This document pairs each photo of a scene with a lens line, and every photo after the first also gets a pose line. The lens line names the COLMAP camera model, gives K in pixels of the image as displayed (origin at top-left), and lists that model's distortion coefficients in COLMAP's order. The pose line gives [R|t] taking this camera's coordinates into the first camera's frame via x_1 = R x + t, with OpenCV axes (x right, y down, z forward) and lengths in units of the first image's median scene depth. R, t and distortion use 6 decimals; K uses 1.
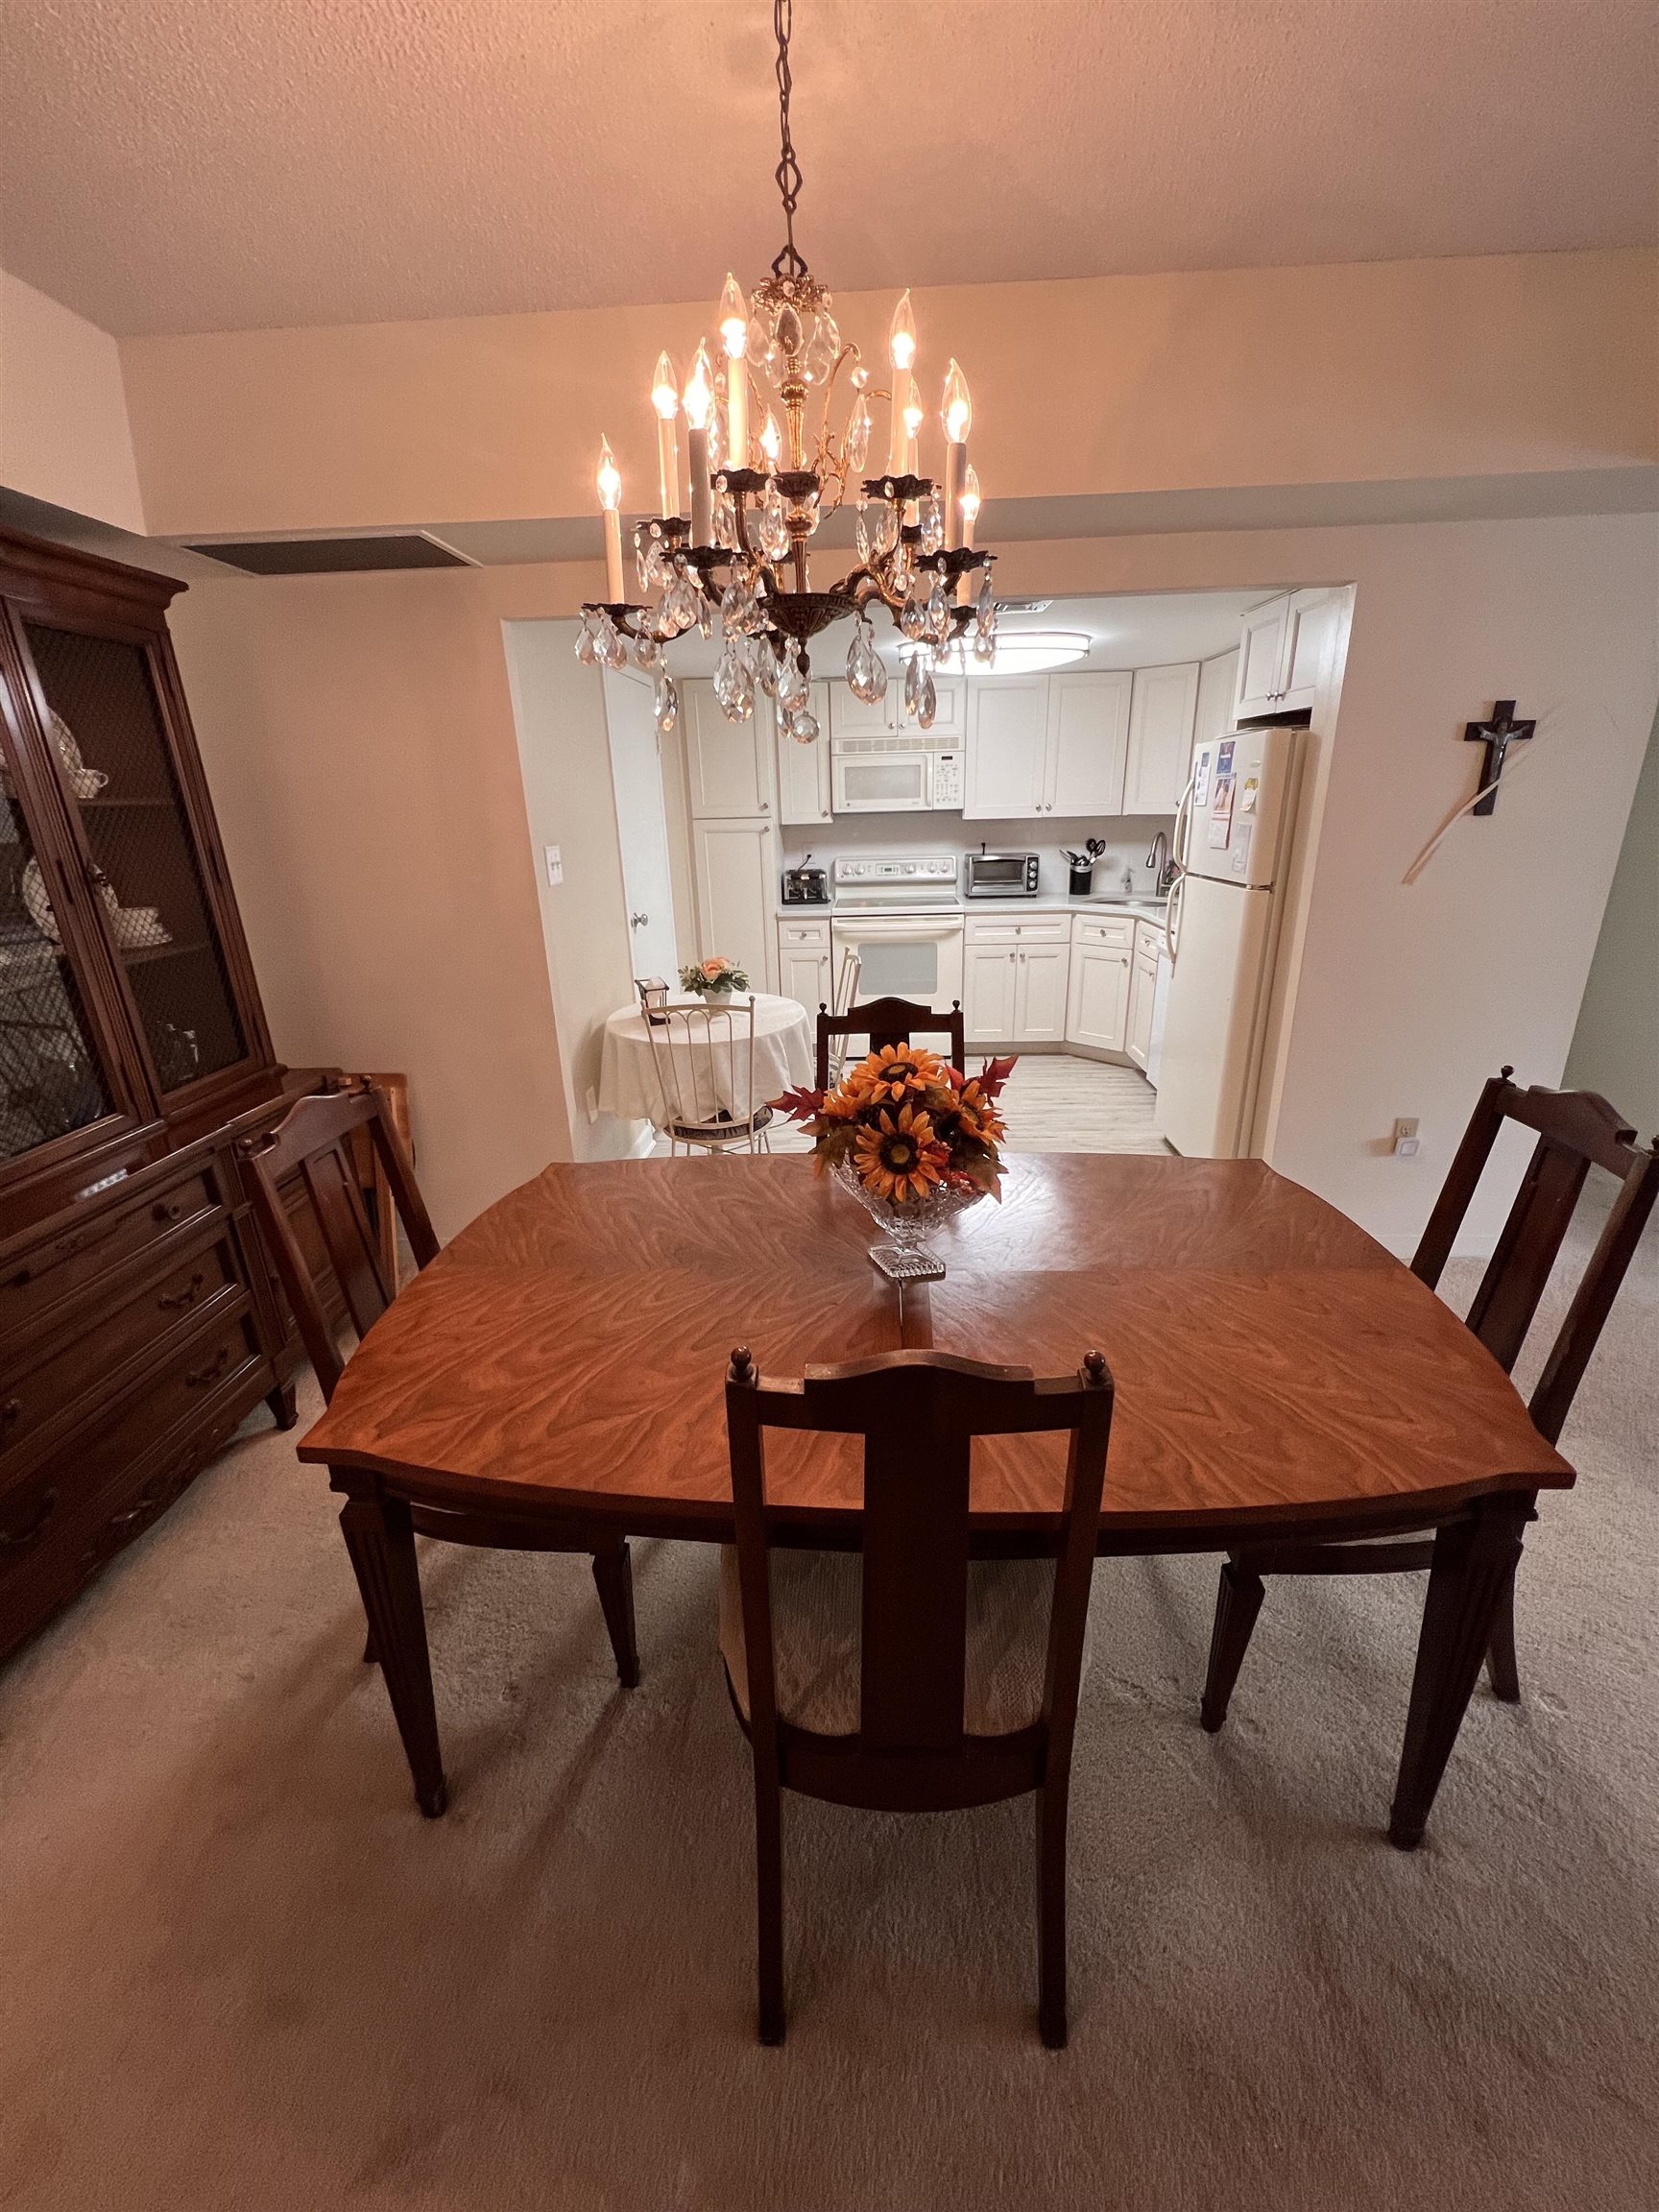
lens RADIAL K [[888.8, 0, 825.6], [0, 888.8, 1103.4], [0, 0, 1]] dist [-0.000541, 0.000485]
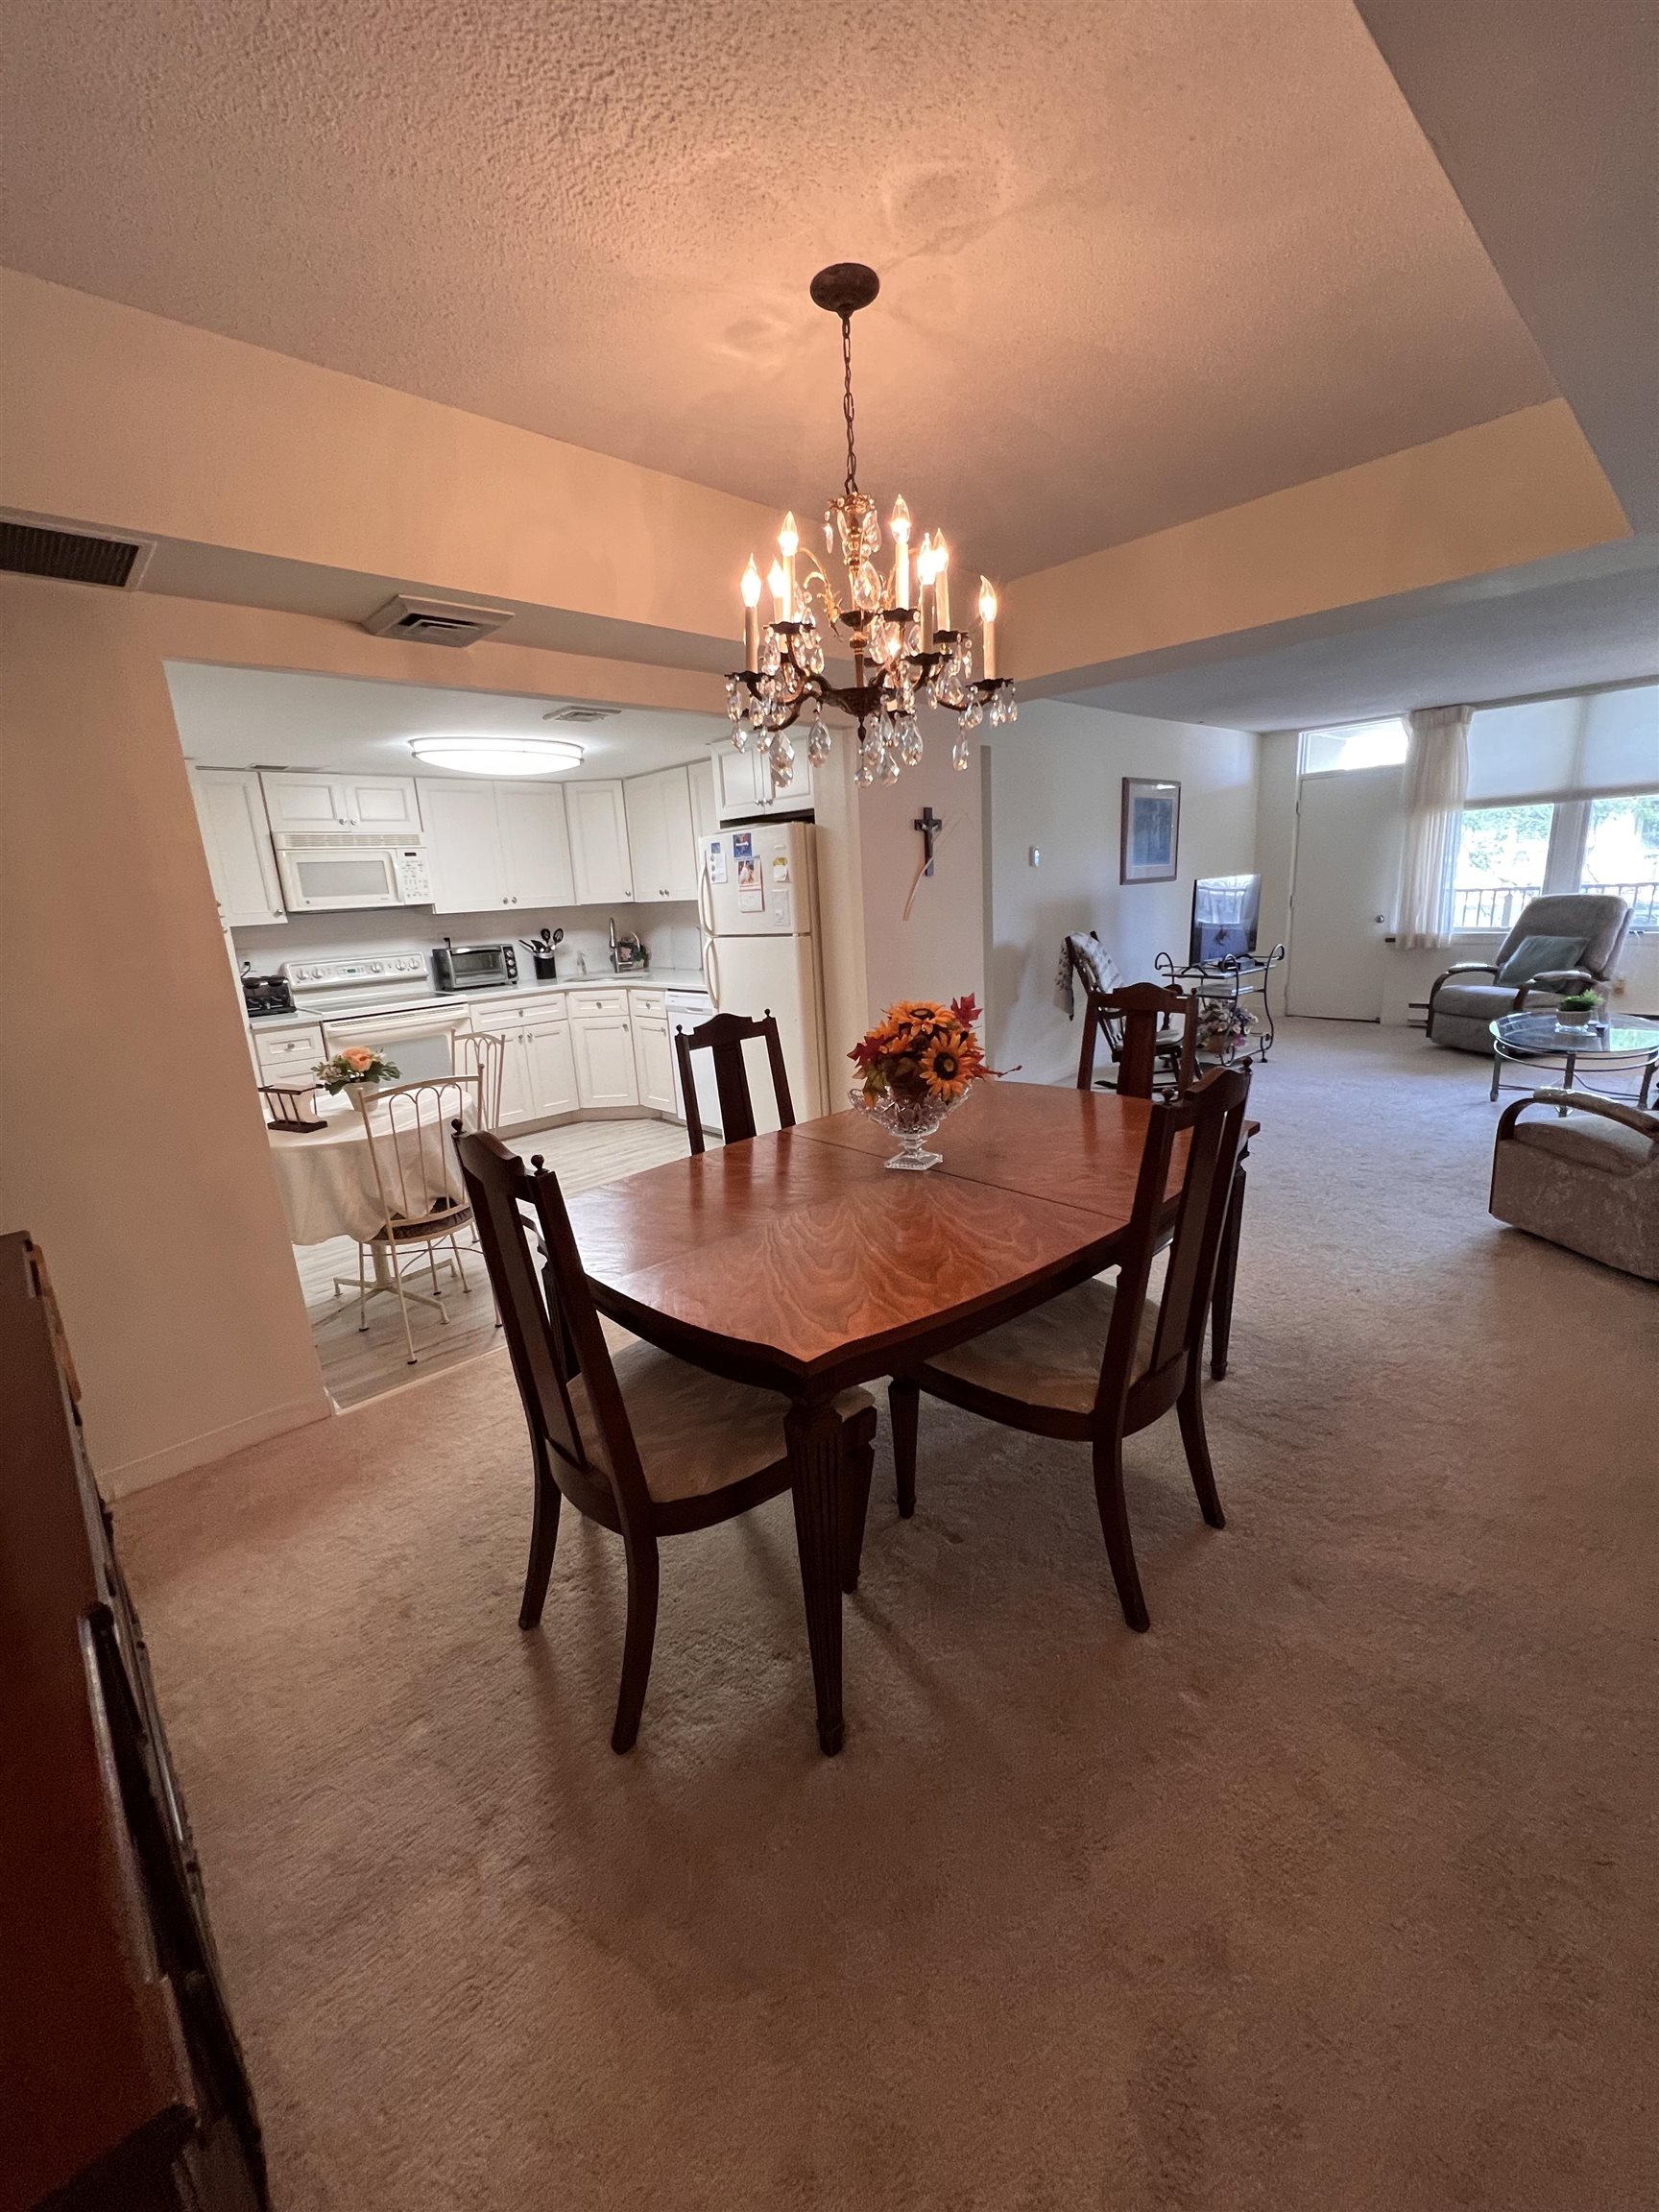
lens RADIAL K [[888.8, 0, 829.4], [0, 888.8, 1104.9], [0, 0, 1]] dist [-0.000541, 0.000485]
pose [[0.688149, -0.184519, 0.701715, -0.285368], [0.271744, 0.962275, -0.013456, 0.022564], [-0.672760, 0.199947, 0.712330, 0.029355]]
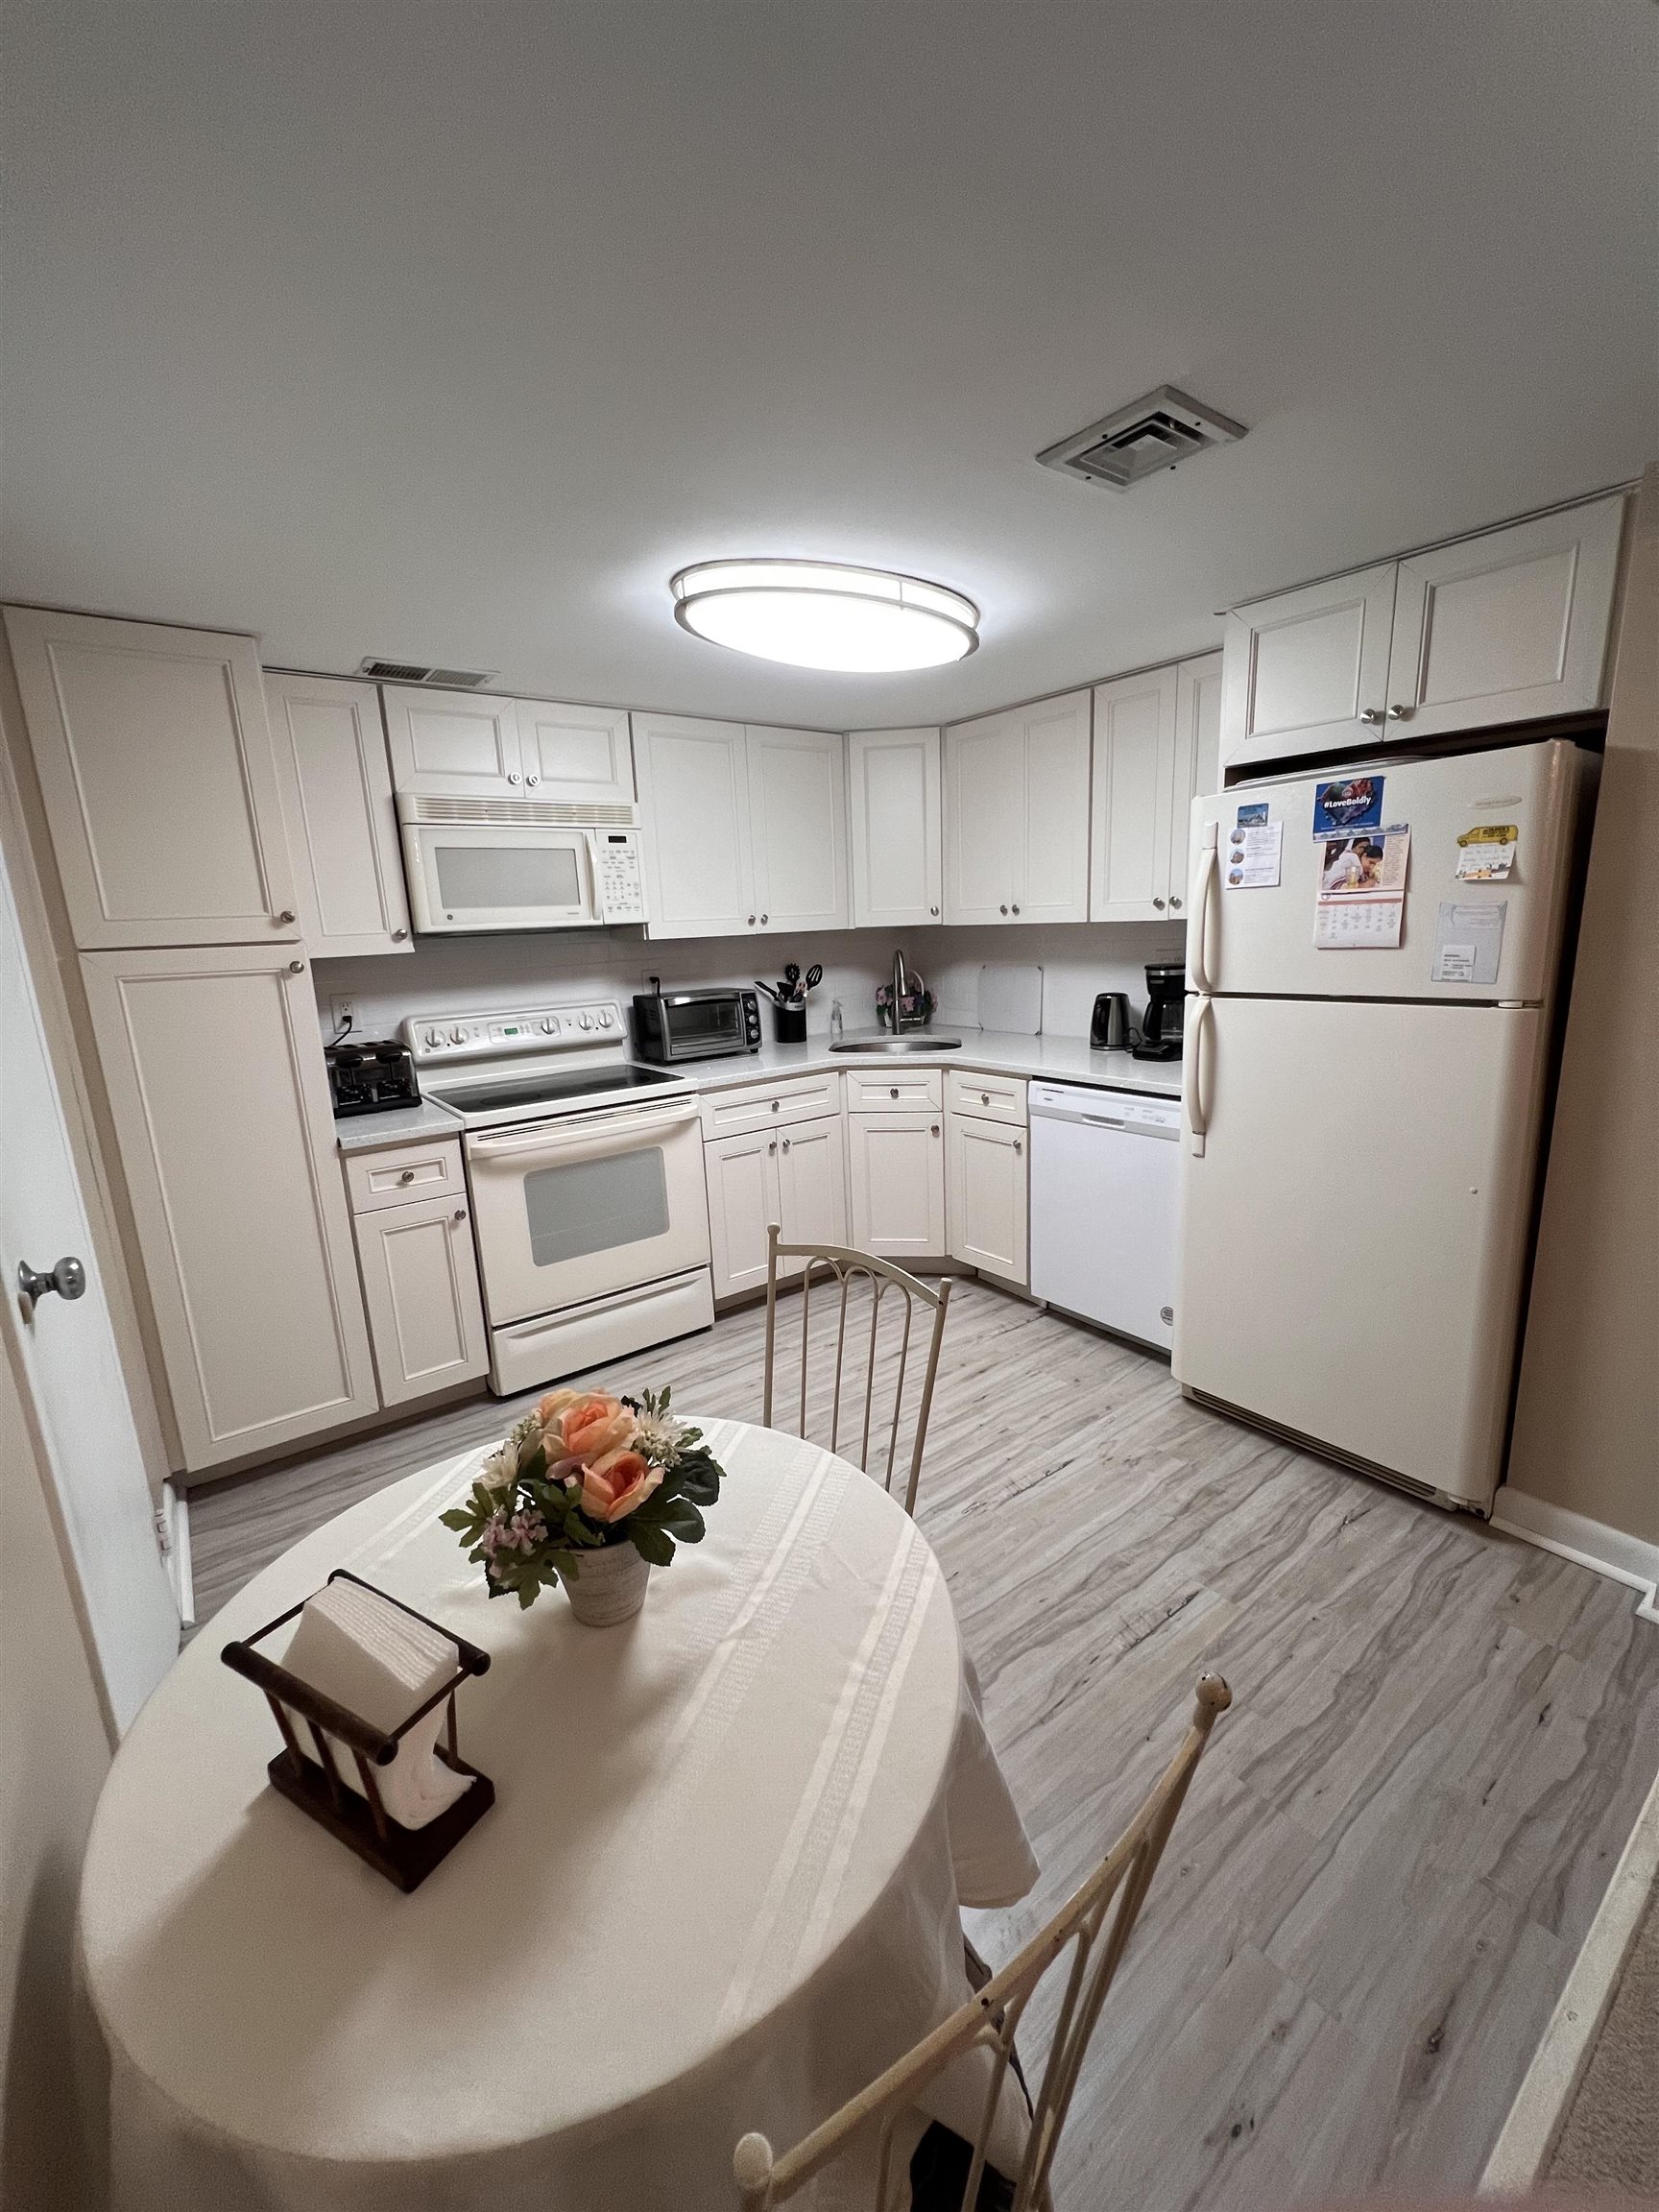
lens RADIAL K [[888.8, 0, 832.2], [0, 888.8, 1105.3], [0, 0, 1]] dist [-0.000541, 0.000485]
pose [[0.766923, -0.138056, 0.626714, -0.144593], [0.230605, 0.970642, -0.068378, -0.141377], [-0.598875, 0.196964, 0.776244, 0.482121]]
